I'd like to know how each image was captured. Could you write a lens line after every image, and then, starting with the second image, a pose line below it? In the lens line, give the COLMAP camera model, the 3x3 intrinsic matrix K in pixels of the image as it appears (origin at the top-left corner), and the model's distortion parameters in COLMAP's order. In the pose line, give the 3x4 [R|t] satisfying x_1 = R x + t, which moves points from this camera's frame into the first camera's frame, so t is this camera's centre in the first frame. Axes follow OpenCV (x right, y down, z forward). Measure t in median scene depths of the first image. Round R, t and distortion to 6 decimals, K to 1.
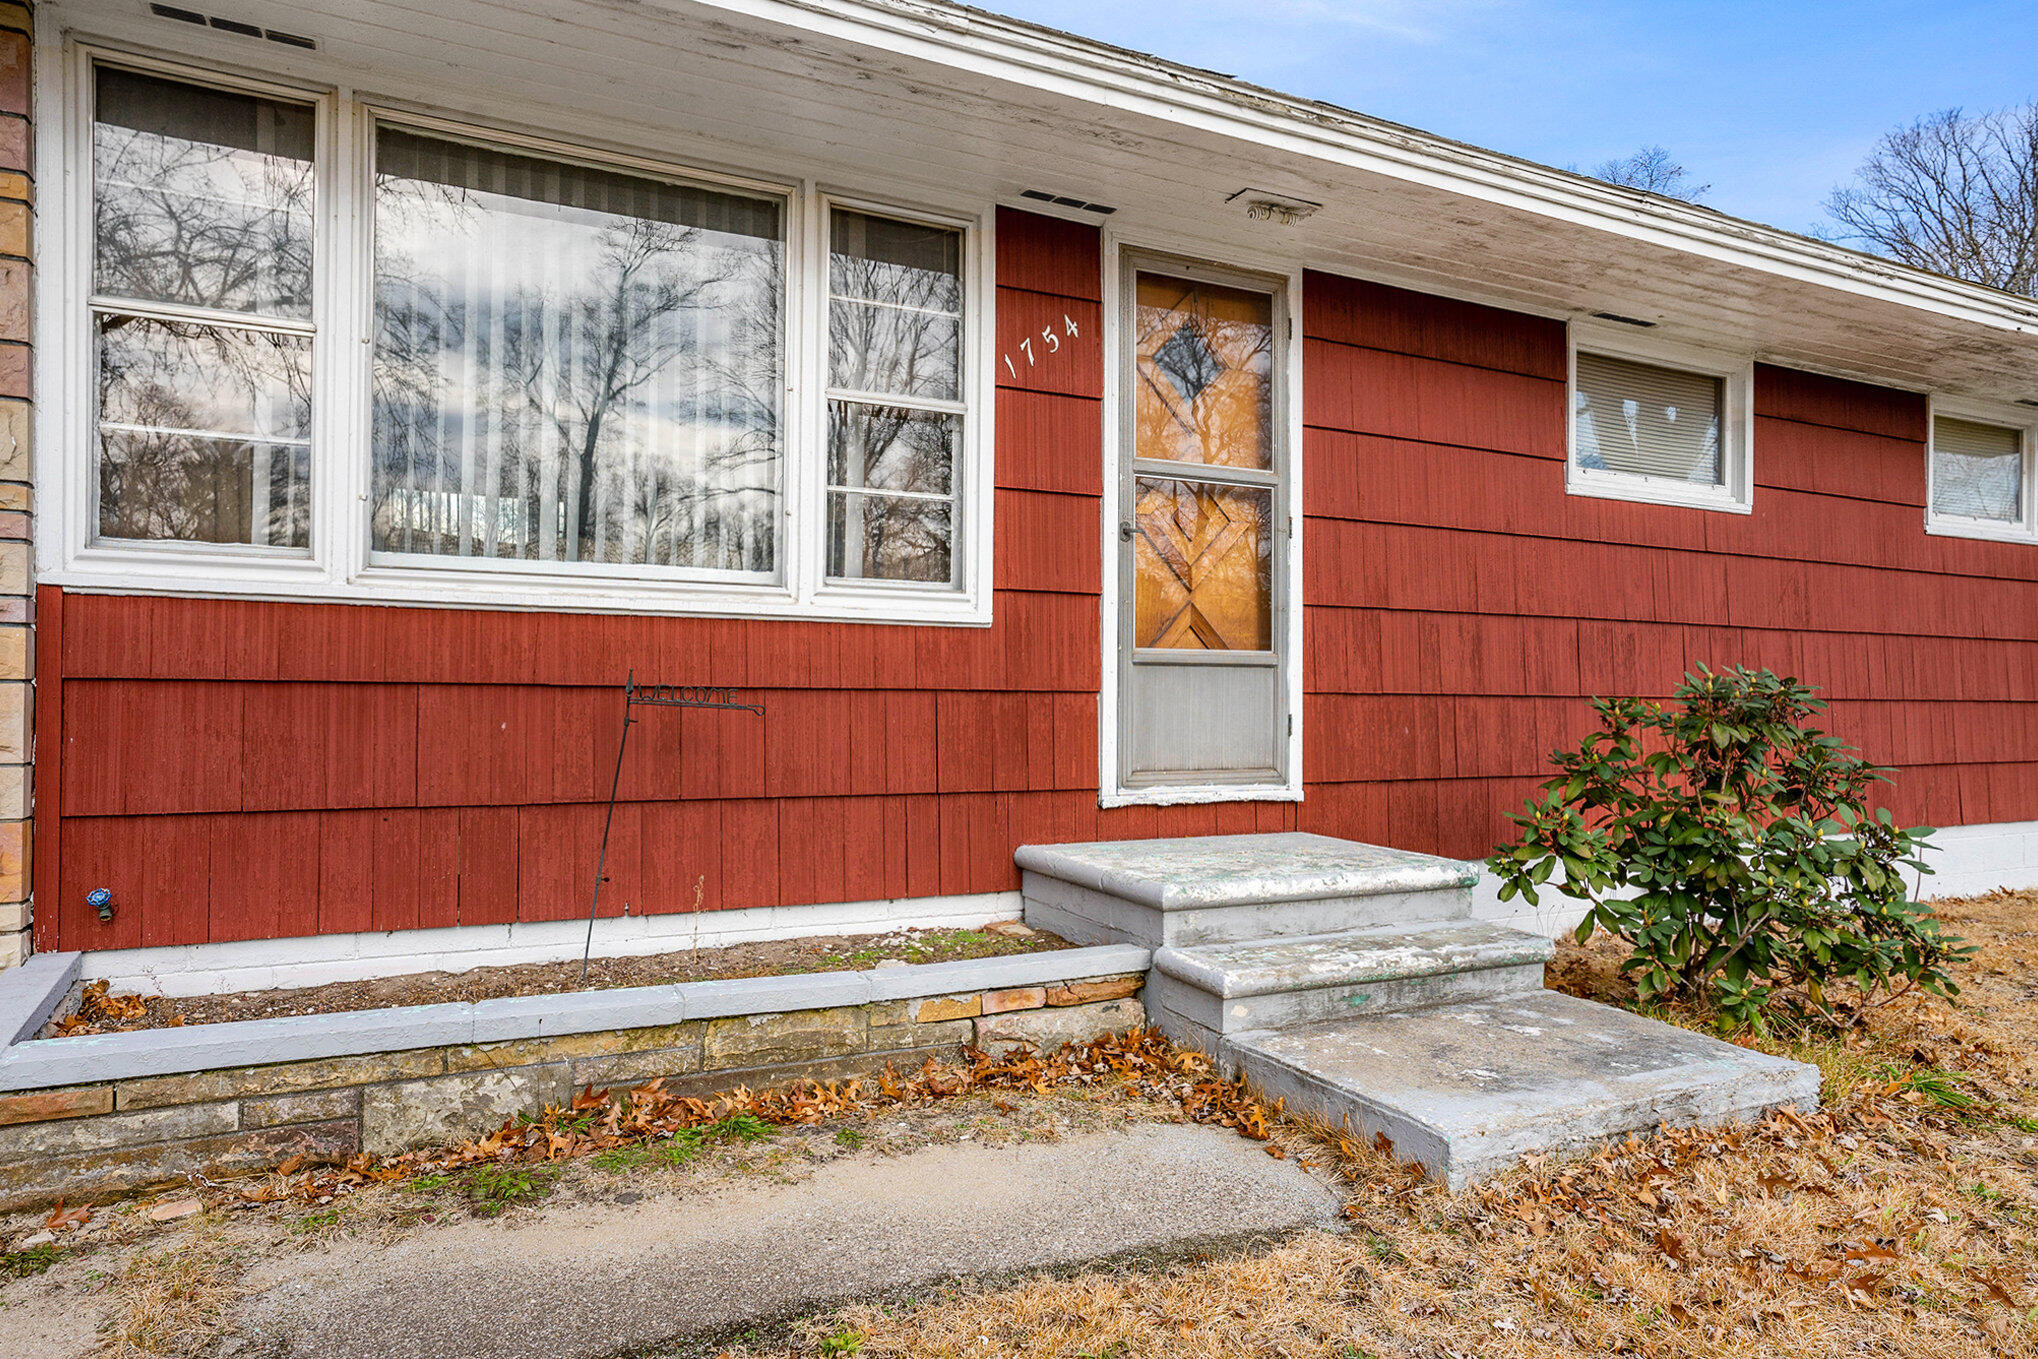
lens RADIAL K [[1286.3, 0, 1019.0], [0, 1286.3, 679.5], [0, 0, 1]] dist [0.001218, 0.001452]
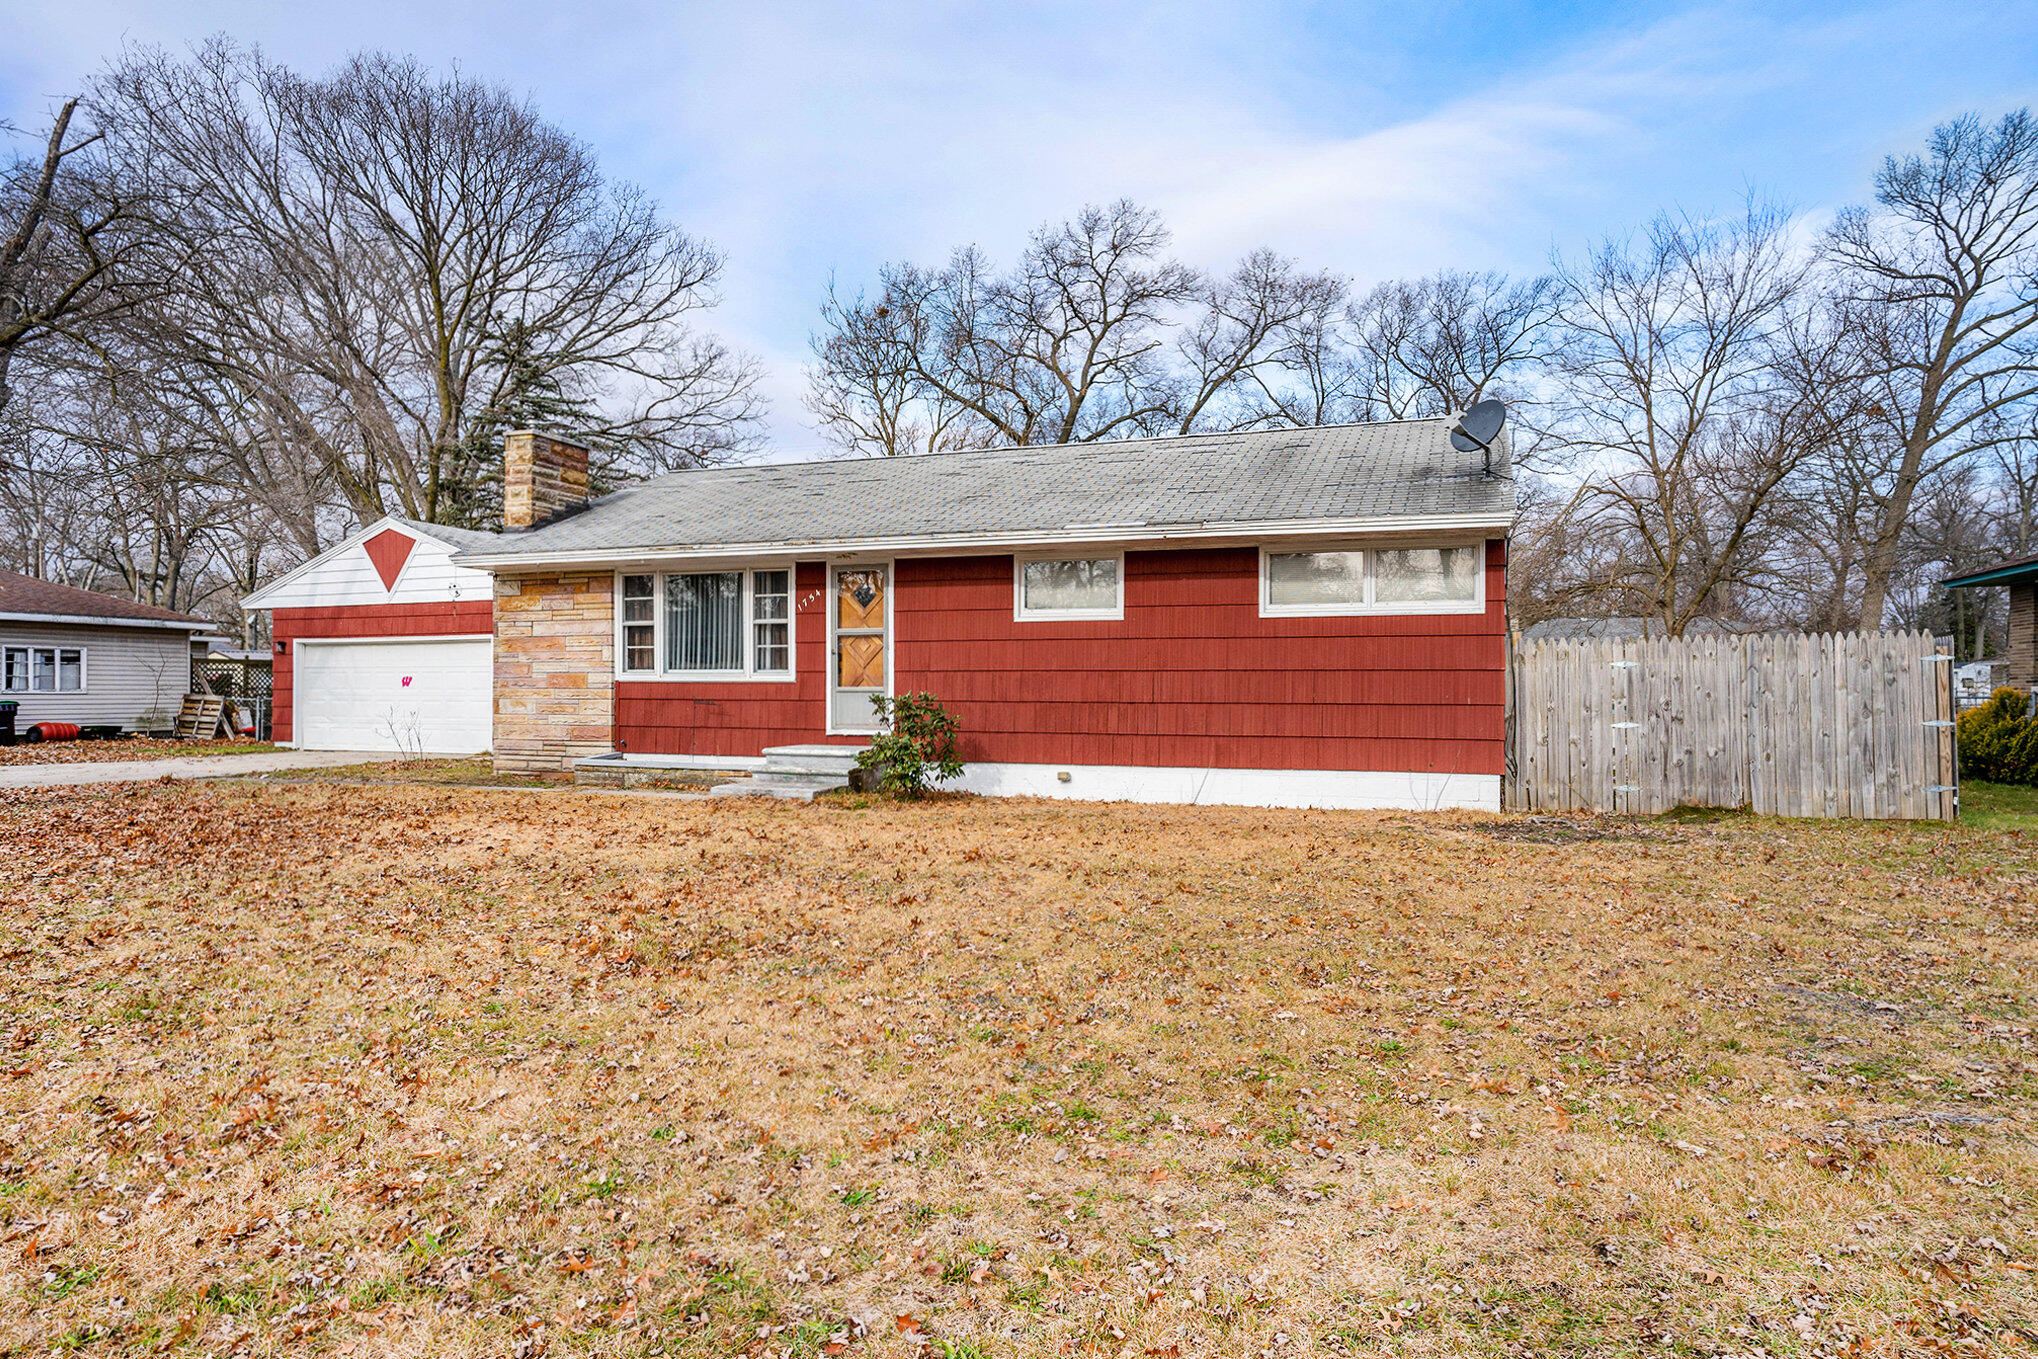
lens RADIAL K [[1286.3, 0, 1019.0], [0, 1286.3, 679.5], [0, 0, 1]] dist [0.001218, 0.001452]
pose [[0.664207, -0.015740, -0.747383, 2.880104], [0.009354, 0.999875, -0.012744, 0.002948], [0.747490, 0.001474, 0.664272, -0.846232]]
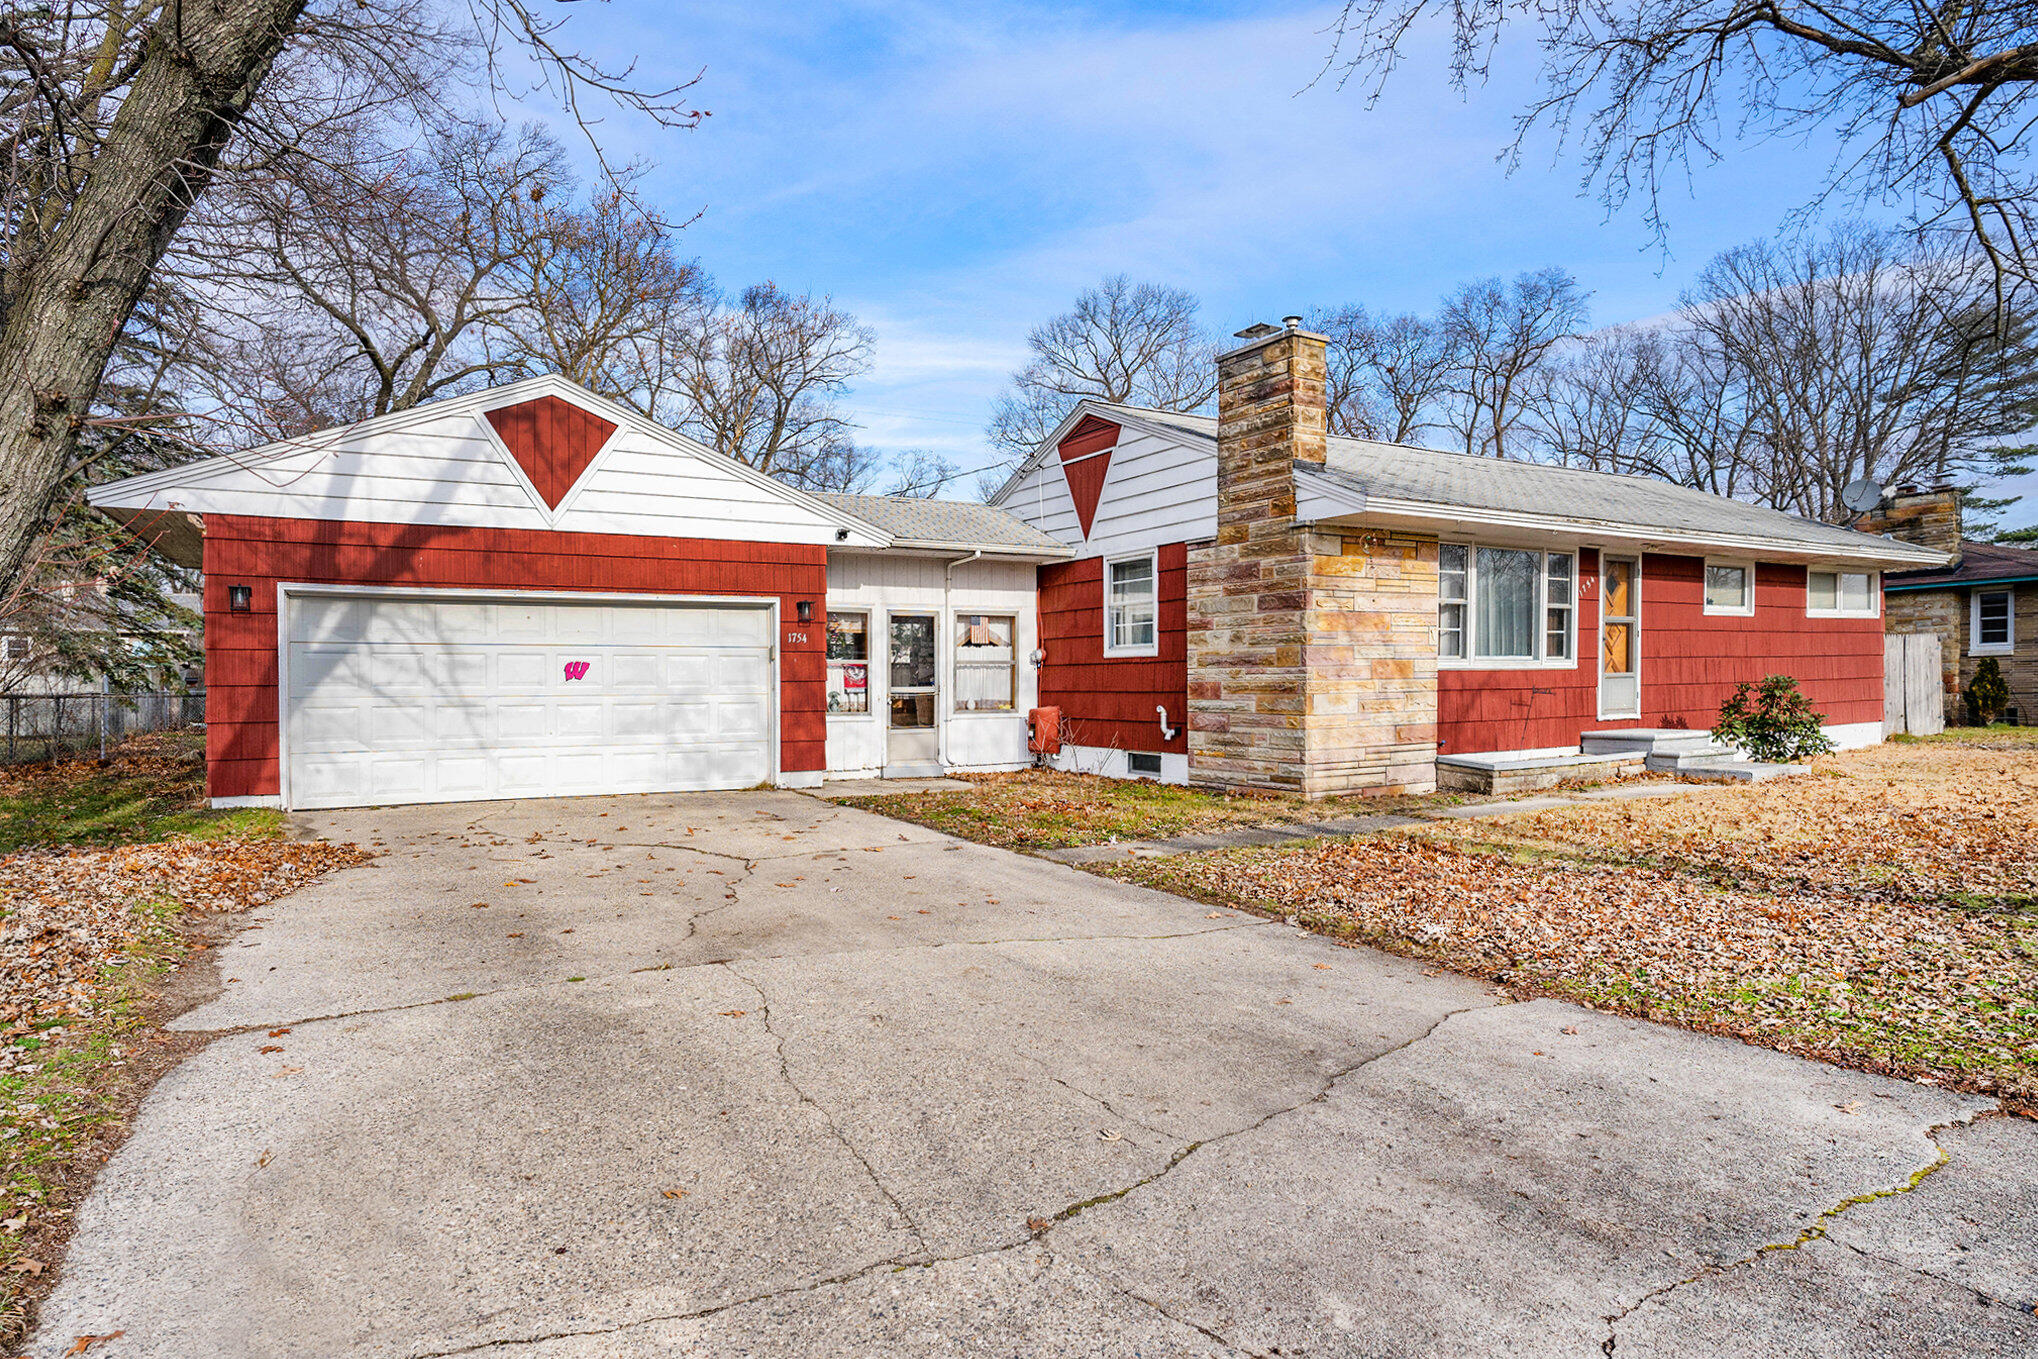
lens RADIAL K [[1178.2, 0, 895.3], [0, 1178.2, 678.4], [0, 0, 1]] dist [0.036230, -0.000574]
pose [[0.998256, -0.016153, 0.056785, -1.913224], [0.015620, 0.999830, 0.009810, -0.074019], [-0.056934, -0.008906, 0.998338, -1.958201]]
